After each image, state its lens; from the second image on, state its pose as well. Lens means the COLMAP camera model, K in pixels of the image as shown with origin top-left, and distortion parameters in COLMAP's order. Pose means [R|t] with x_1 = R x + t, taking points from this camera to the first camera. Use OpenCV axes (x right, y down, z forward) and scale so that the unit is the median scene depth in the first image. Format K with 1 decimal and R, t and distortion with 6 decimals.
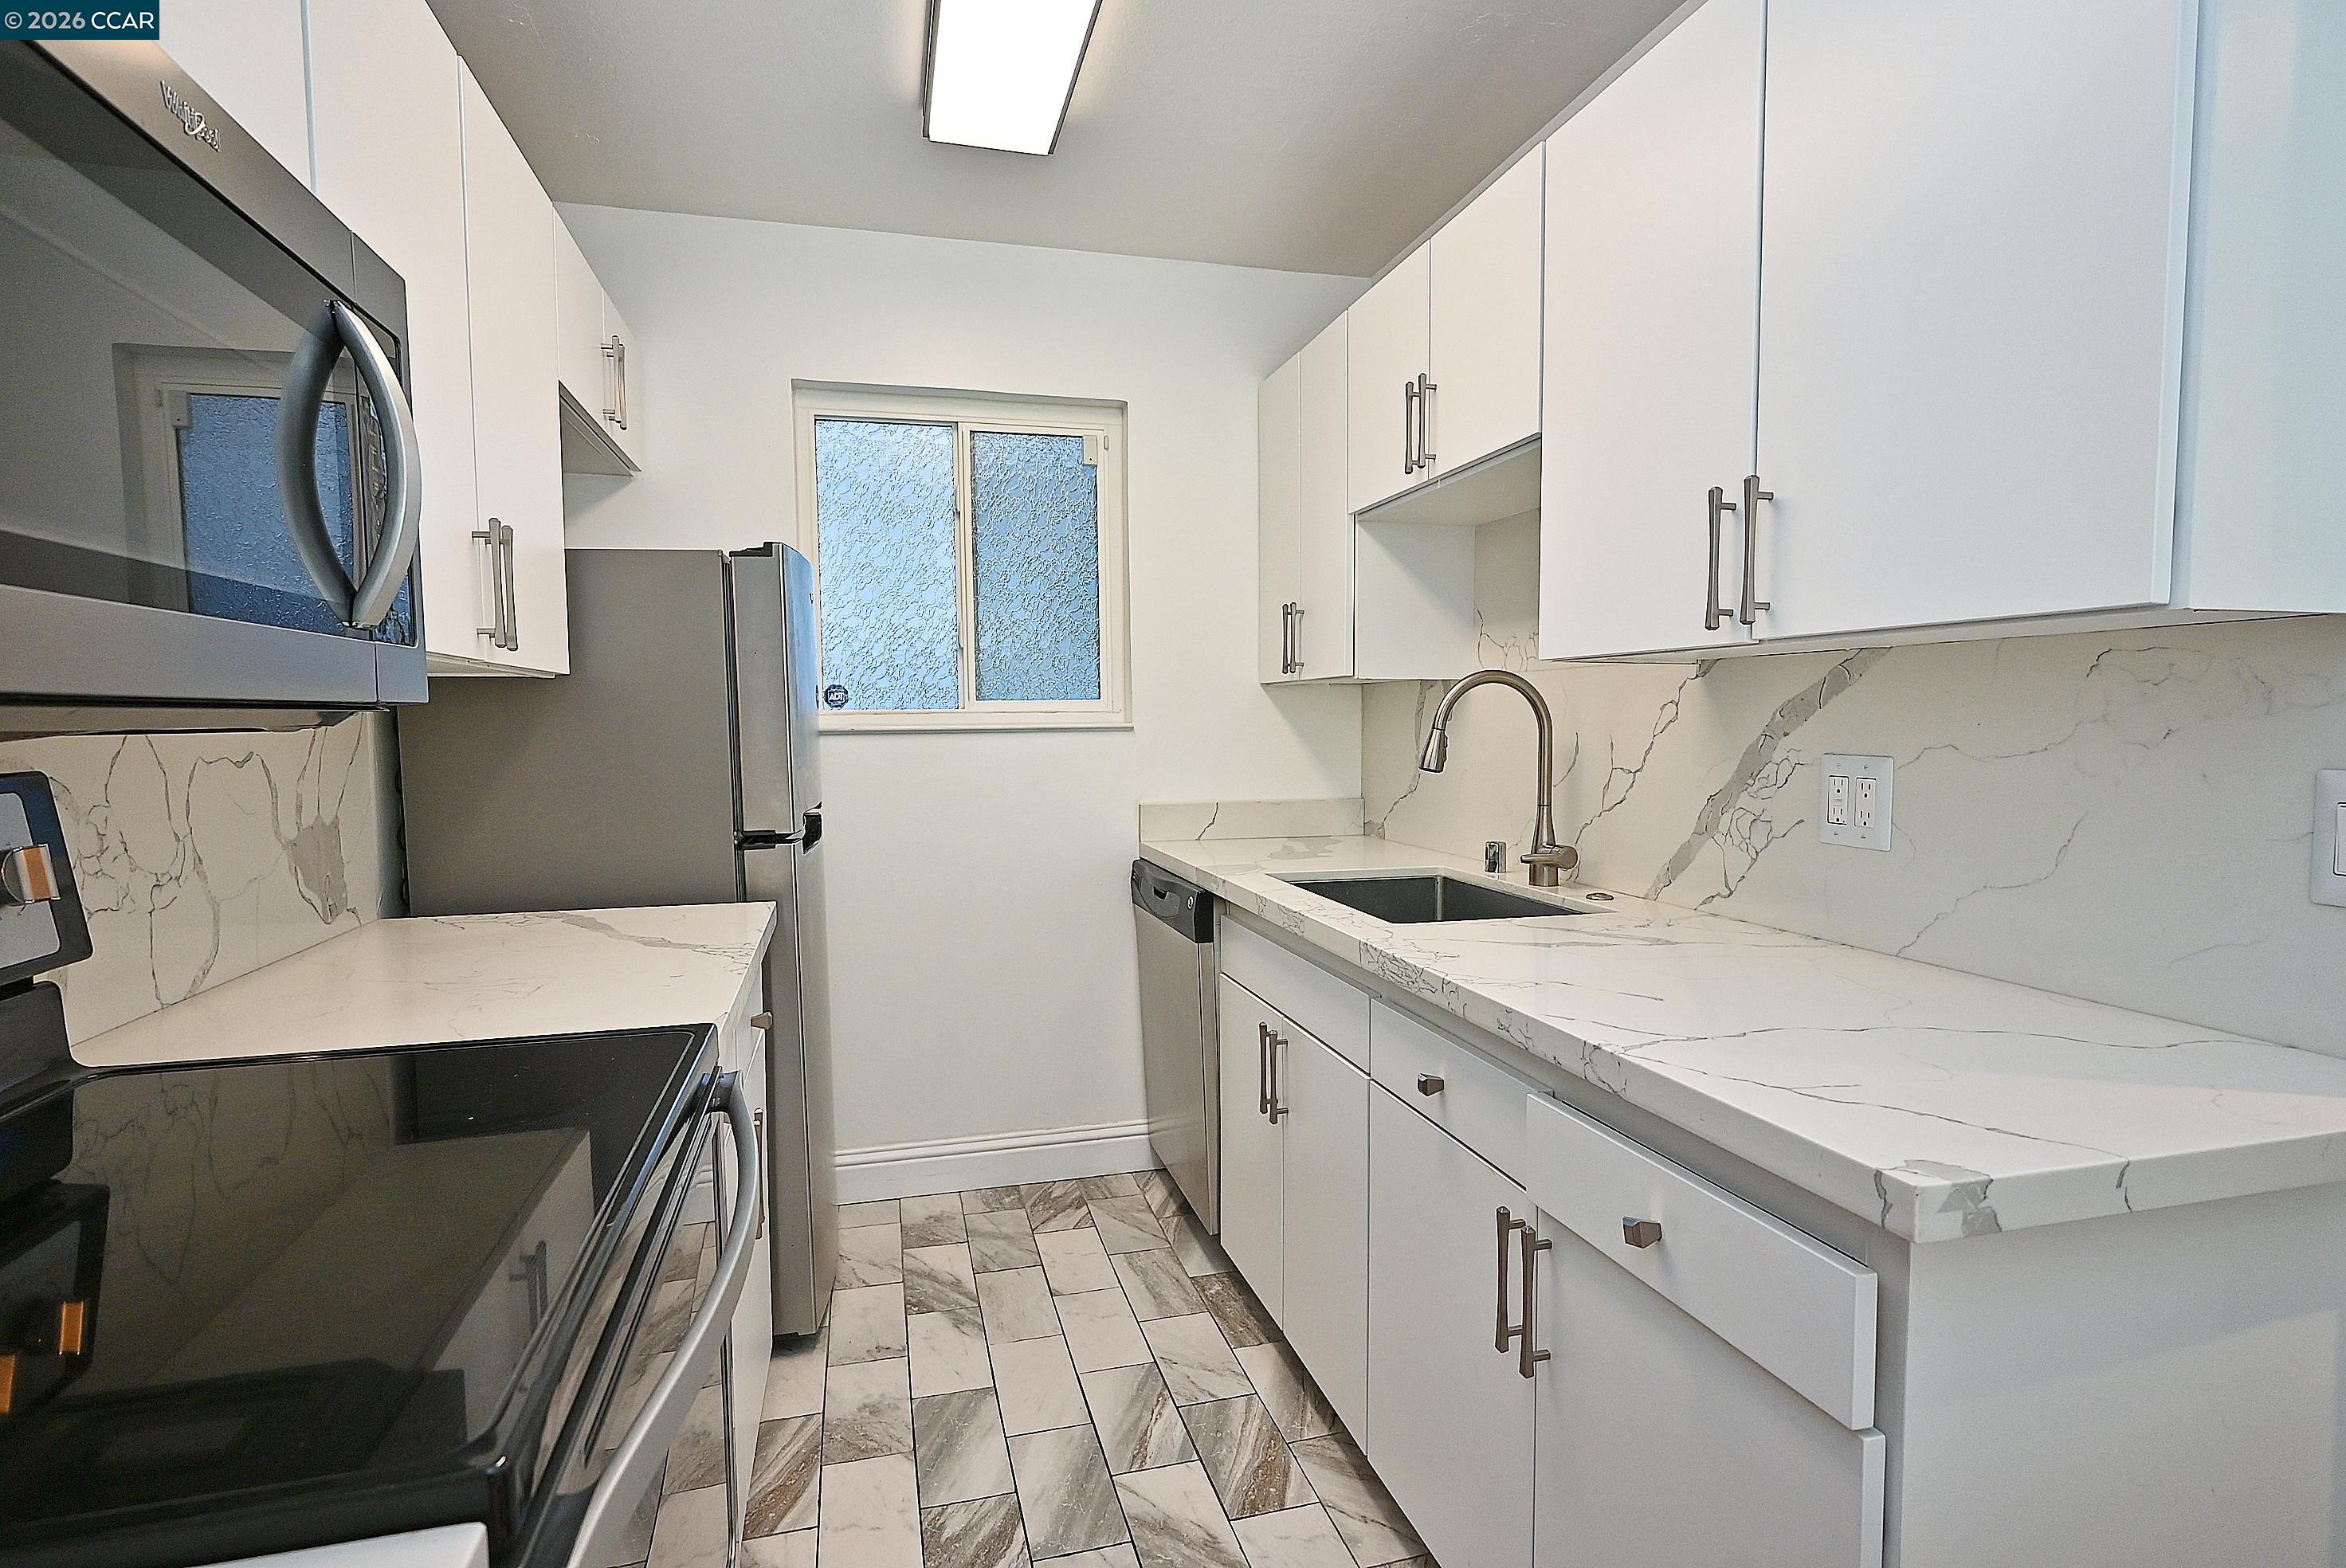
lens RADIAL K [[1160.3, 0, 1168.4], [0, 1160.3, 784.7], [0, 0, 1]] dist [-0.003592, 0.005705]
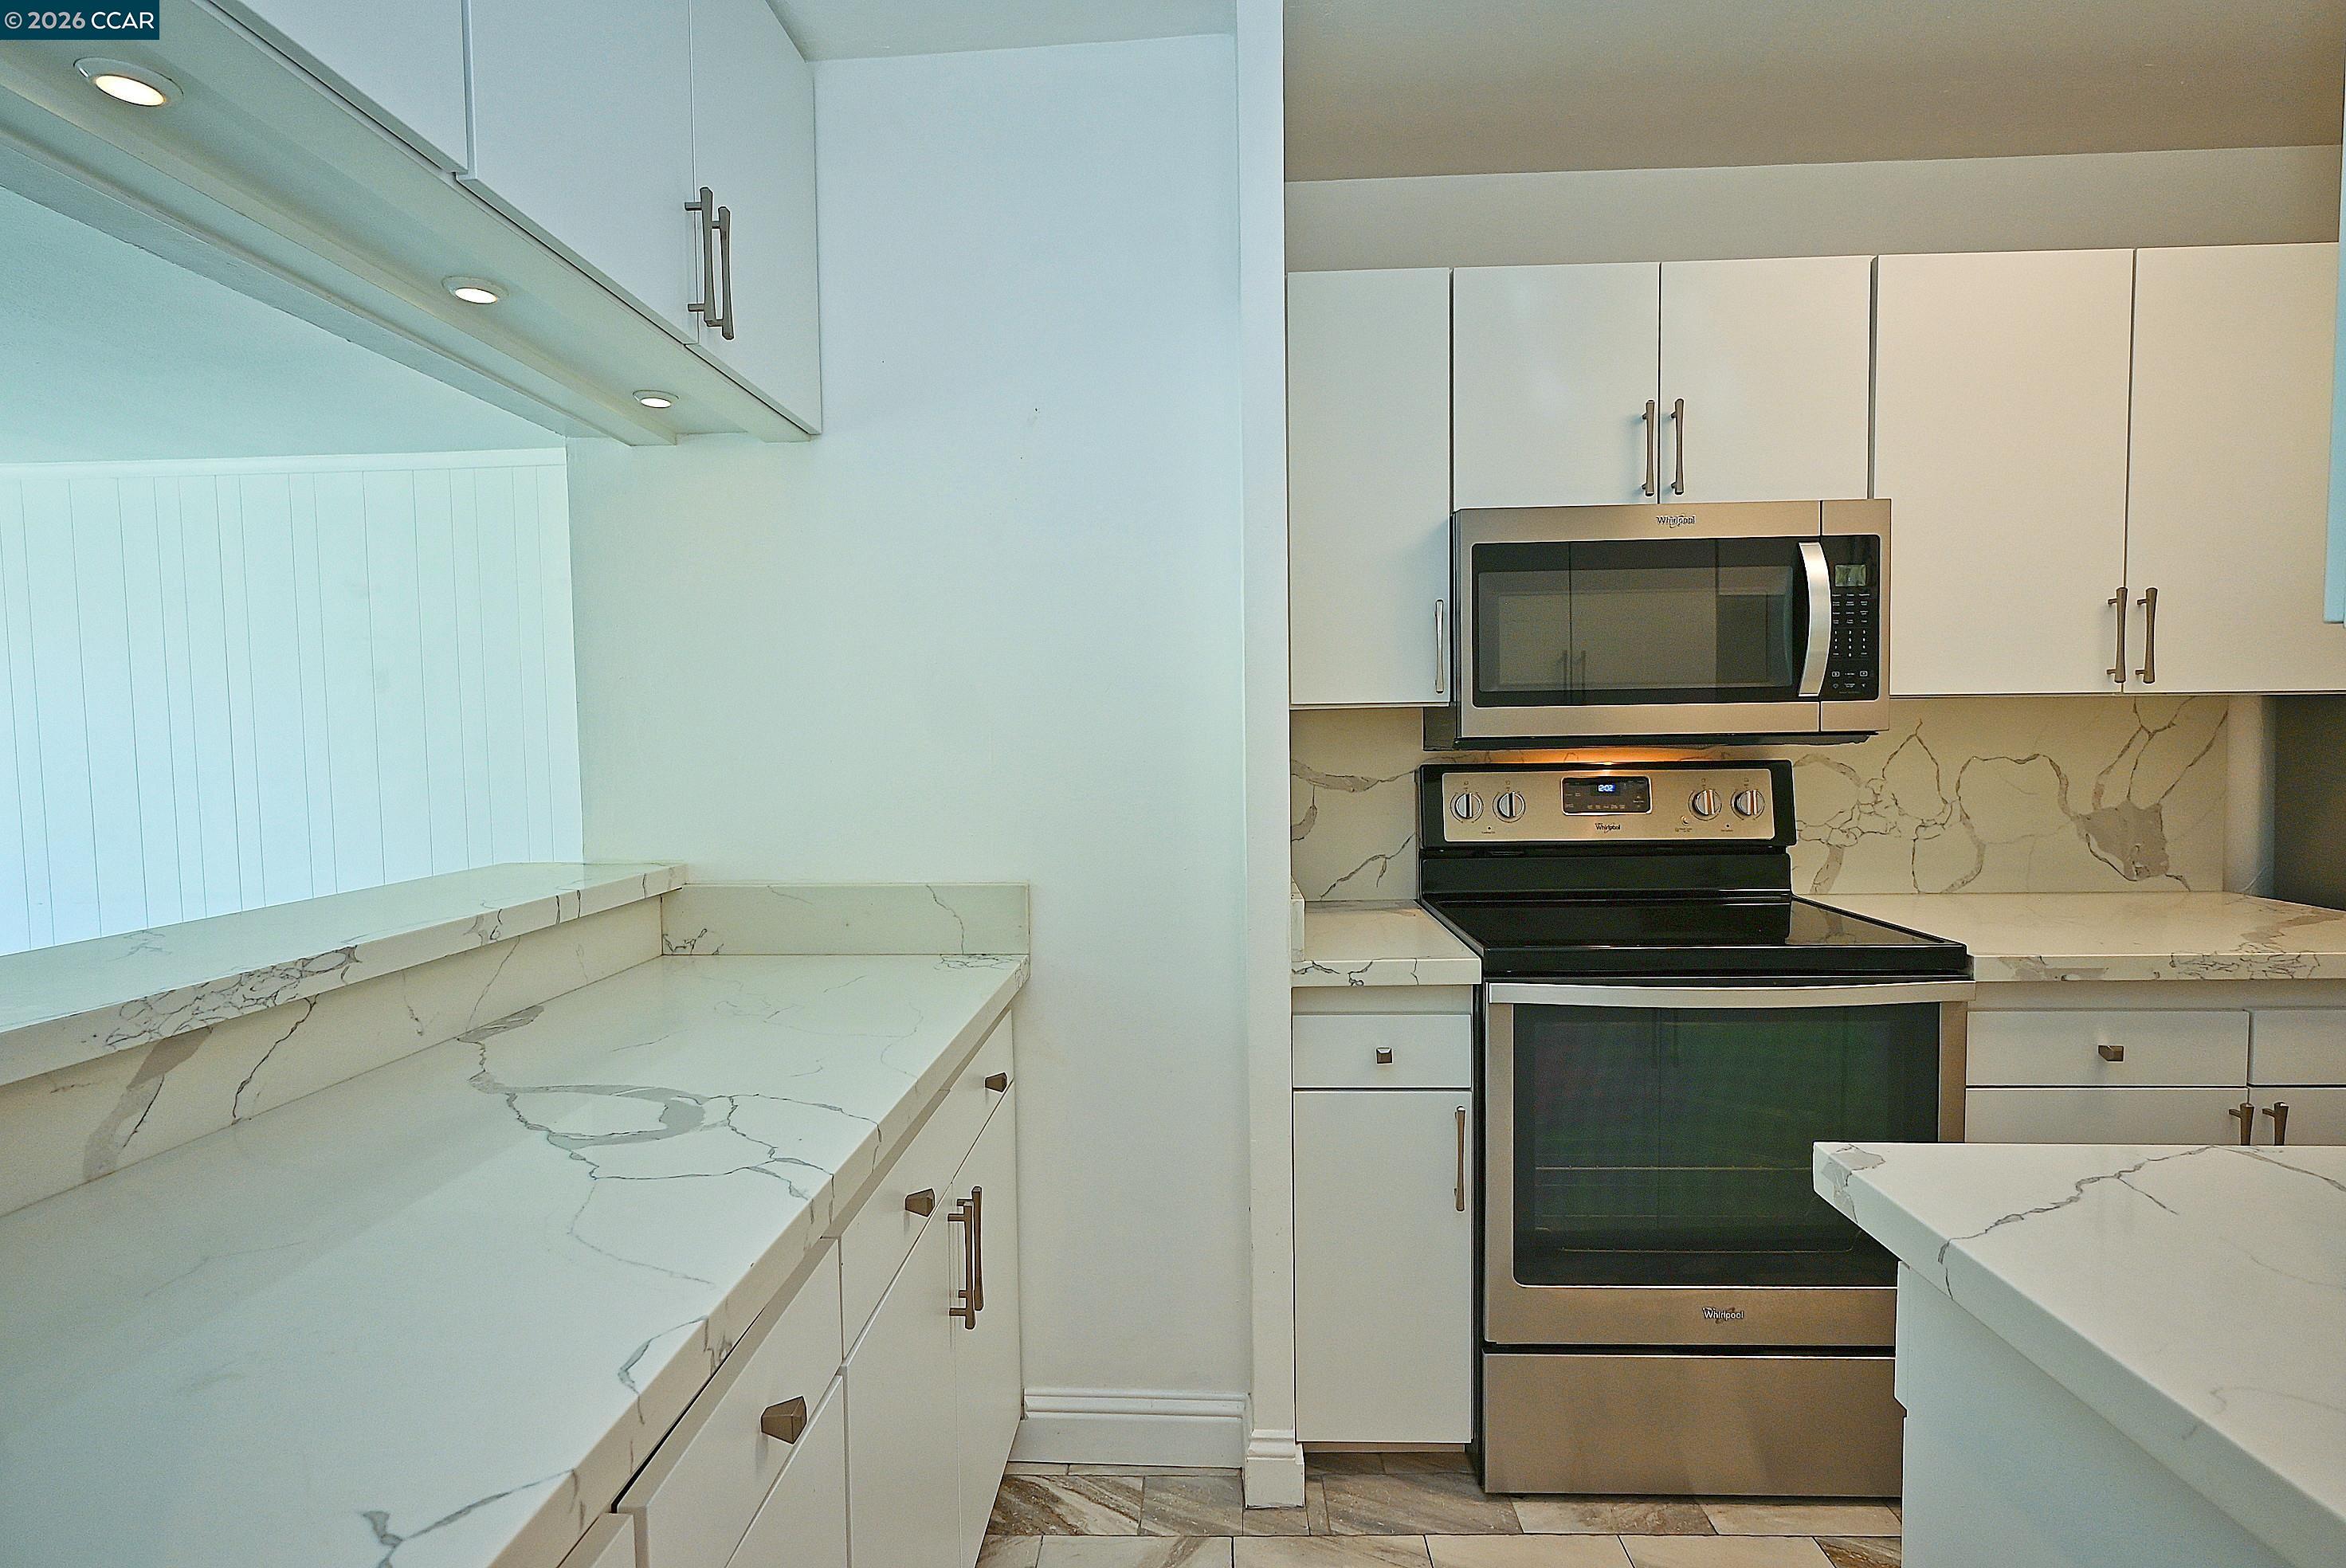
lens RADIAL K [[1152.6, 0, 1163.6], [0, 1152.6, 783.4], [0, 0, 1]] dist [-0.001222, 0.000614]
pose [[-0.299278, 0.058627, -0.952363, 0.643215], [-0.039477, 0.996495, 0.073749, -0.035195], [0.953349, 0.059668, -0.295915, 0.211965]]
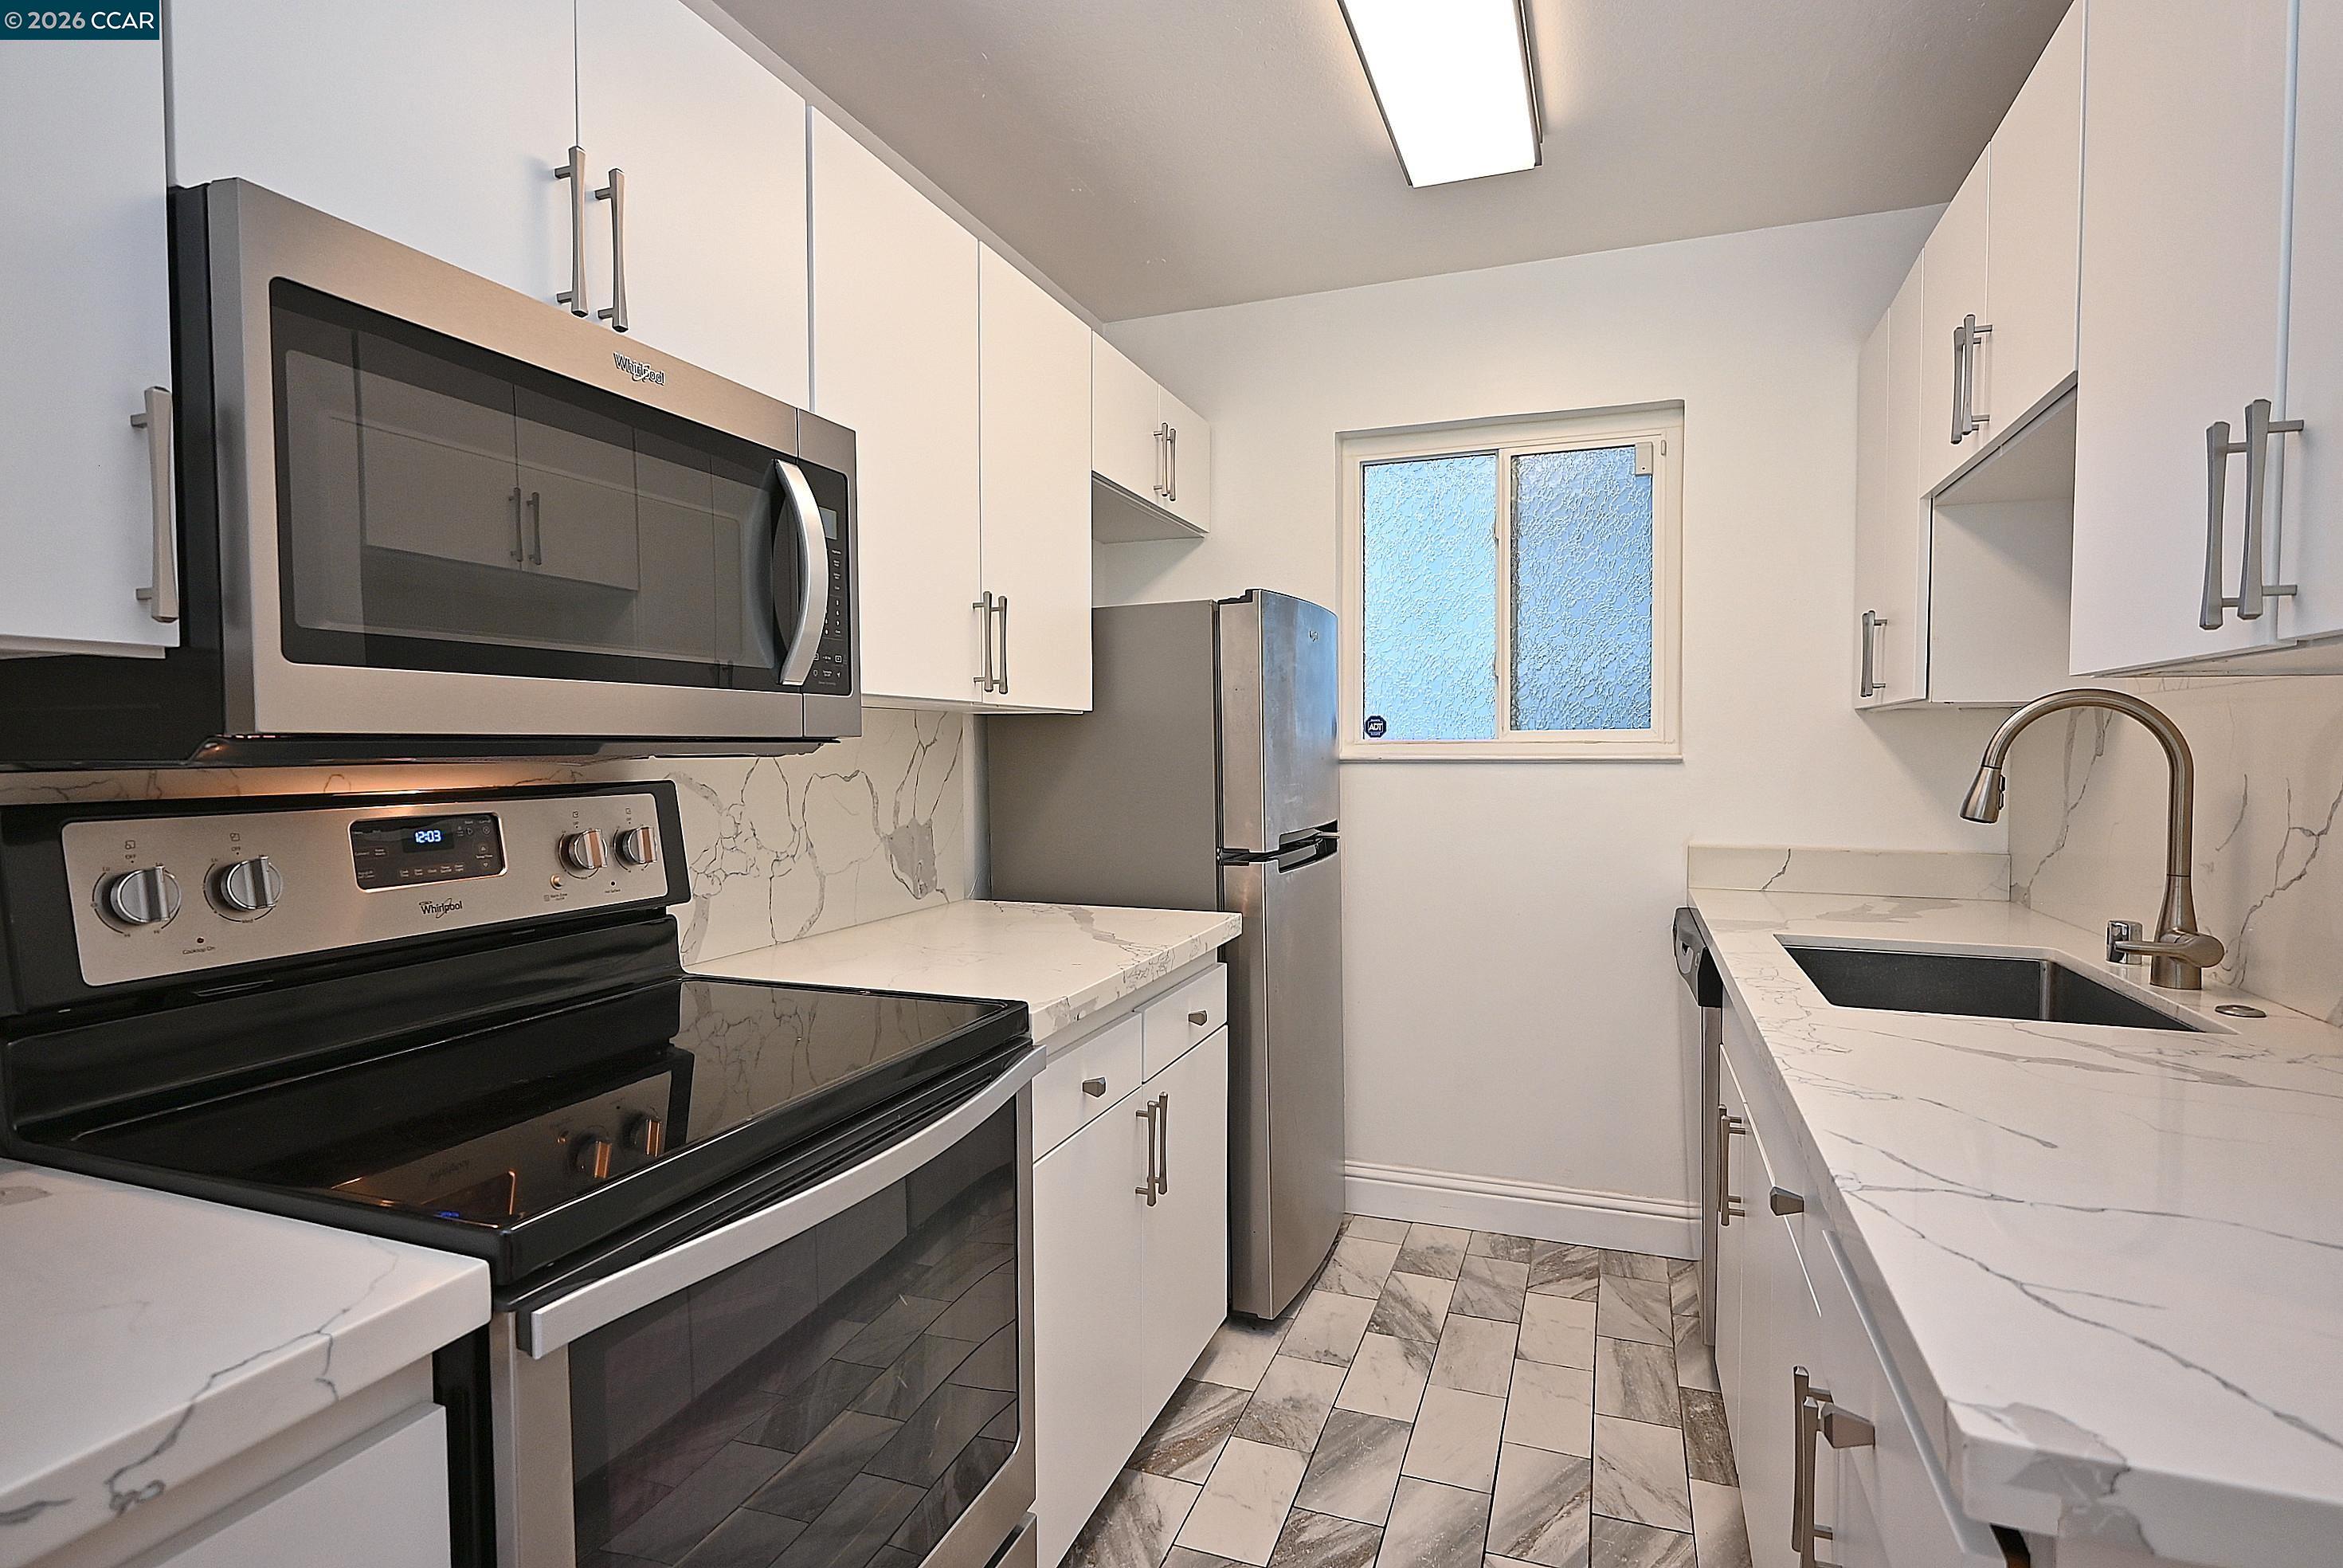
lens RADIAL K [[1167.7, 0, 1171.5], [0, 1167.7, 784.0], [0, 0, 1]] dist [-0.002870, -0.000272]
pose [[0.814286, 0.024344, -0.579953, 0.208903], [-0.038150, 0.999204, -0.011623, -0.006065], [0.579208, 0.031590, 0.814567, 0.044257]]
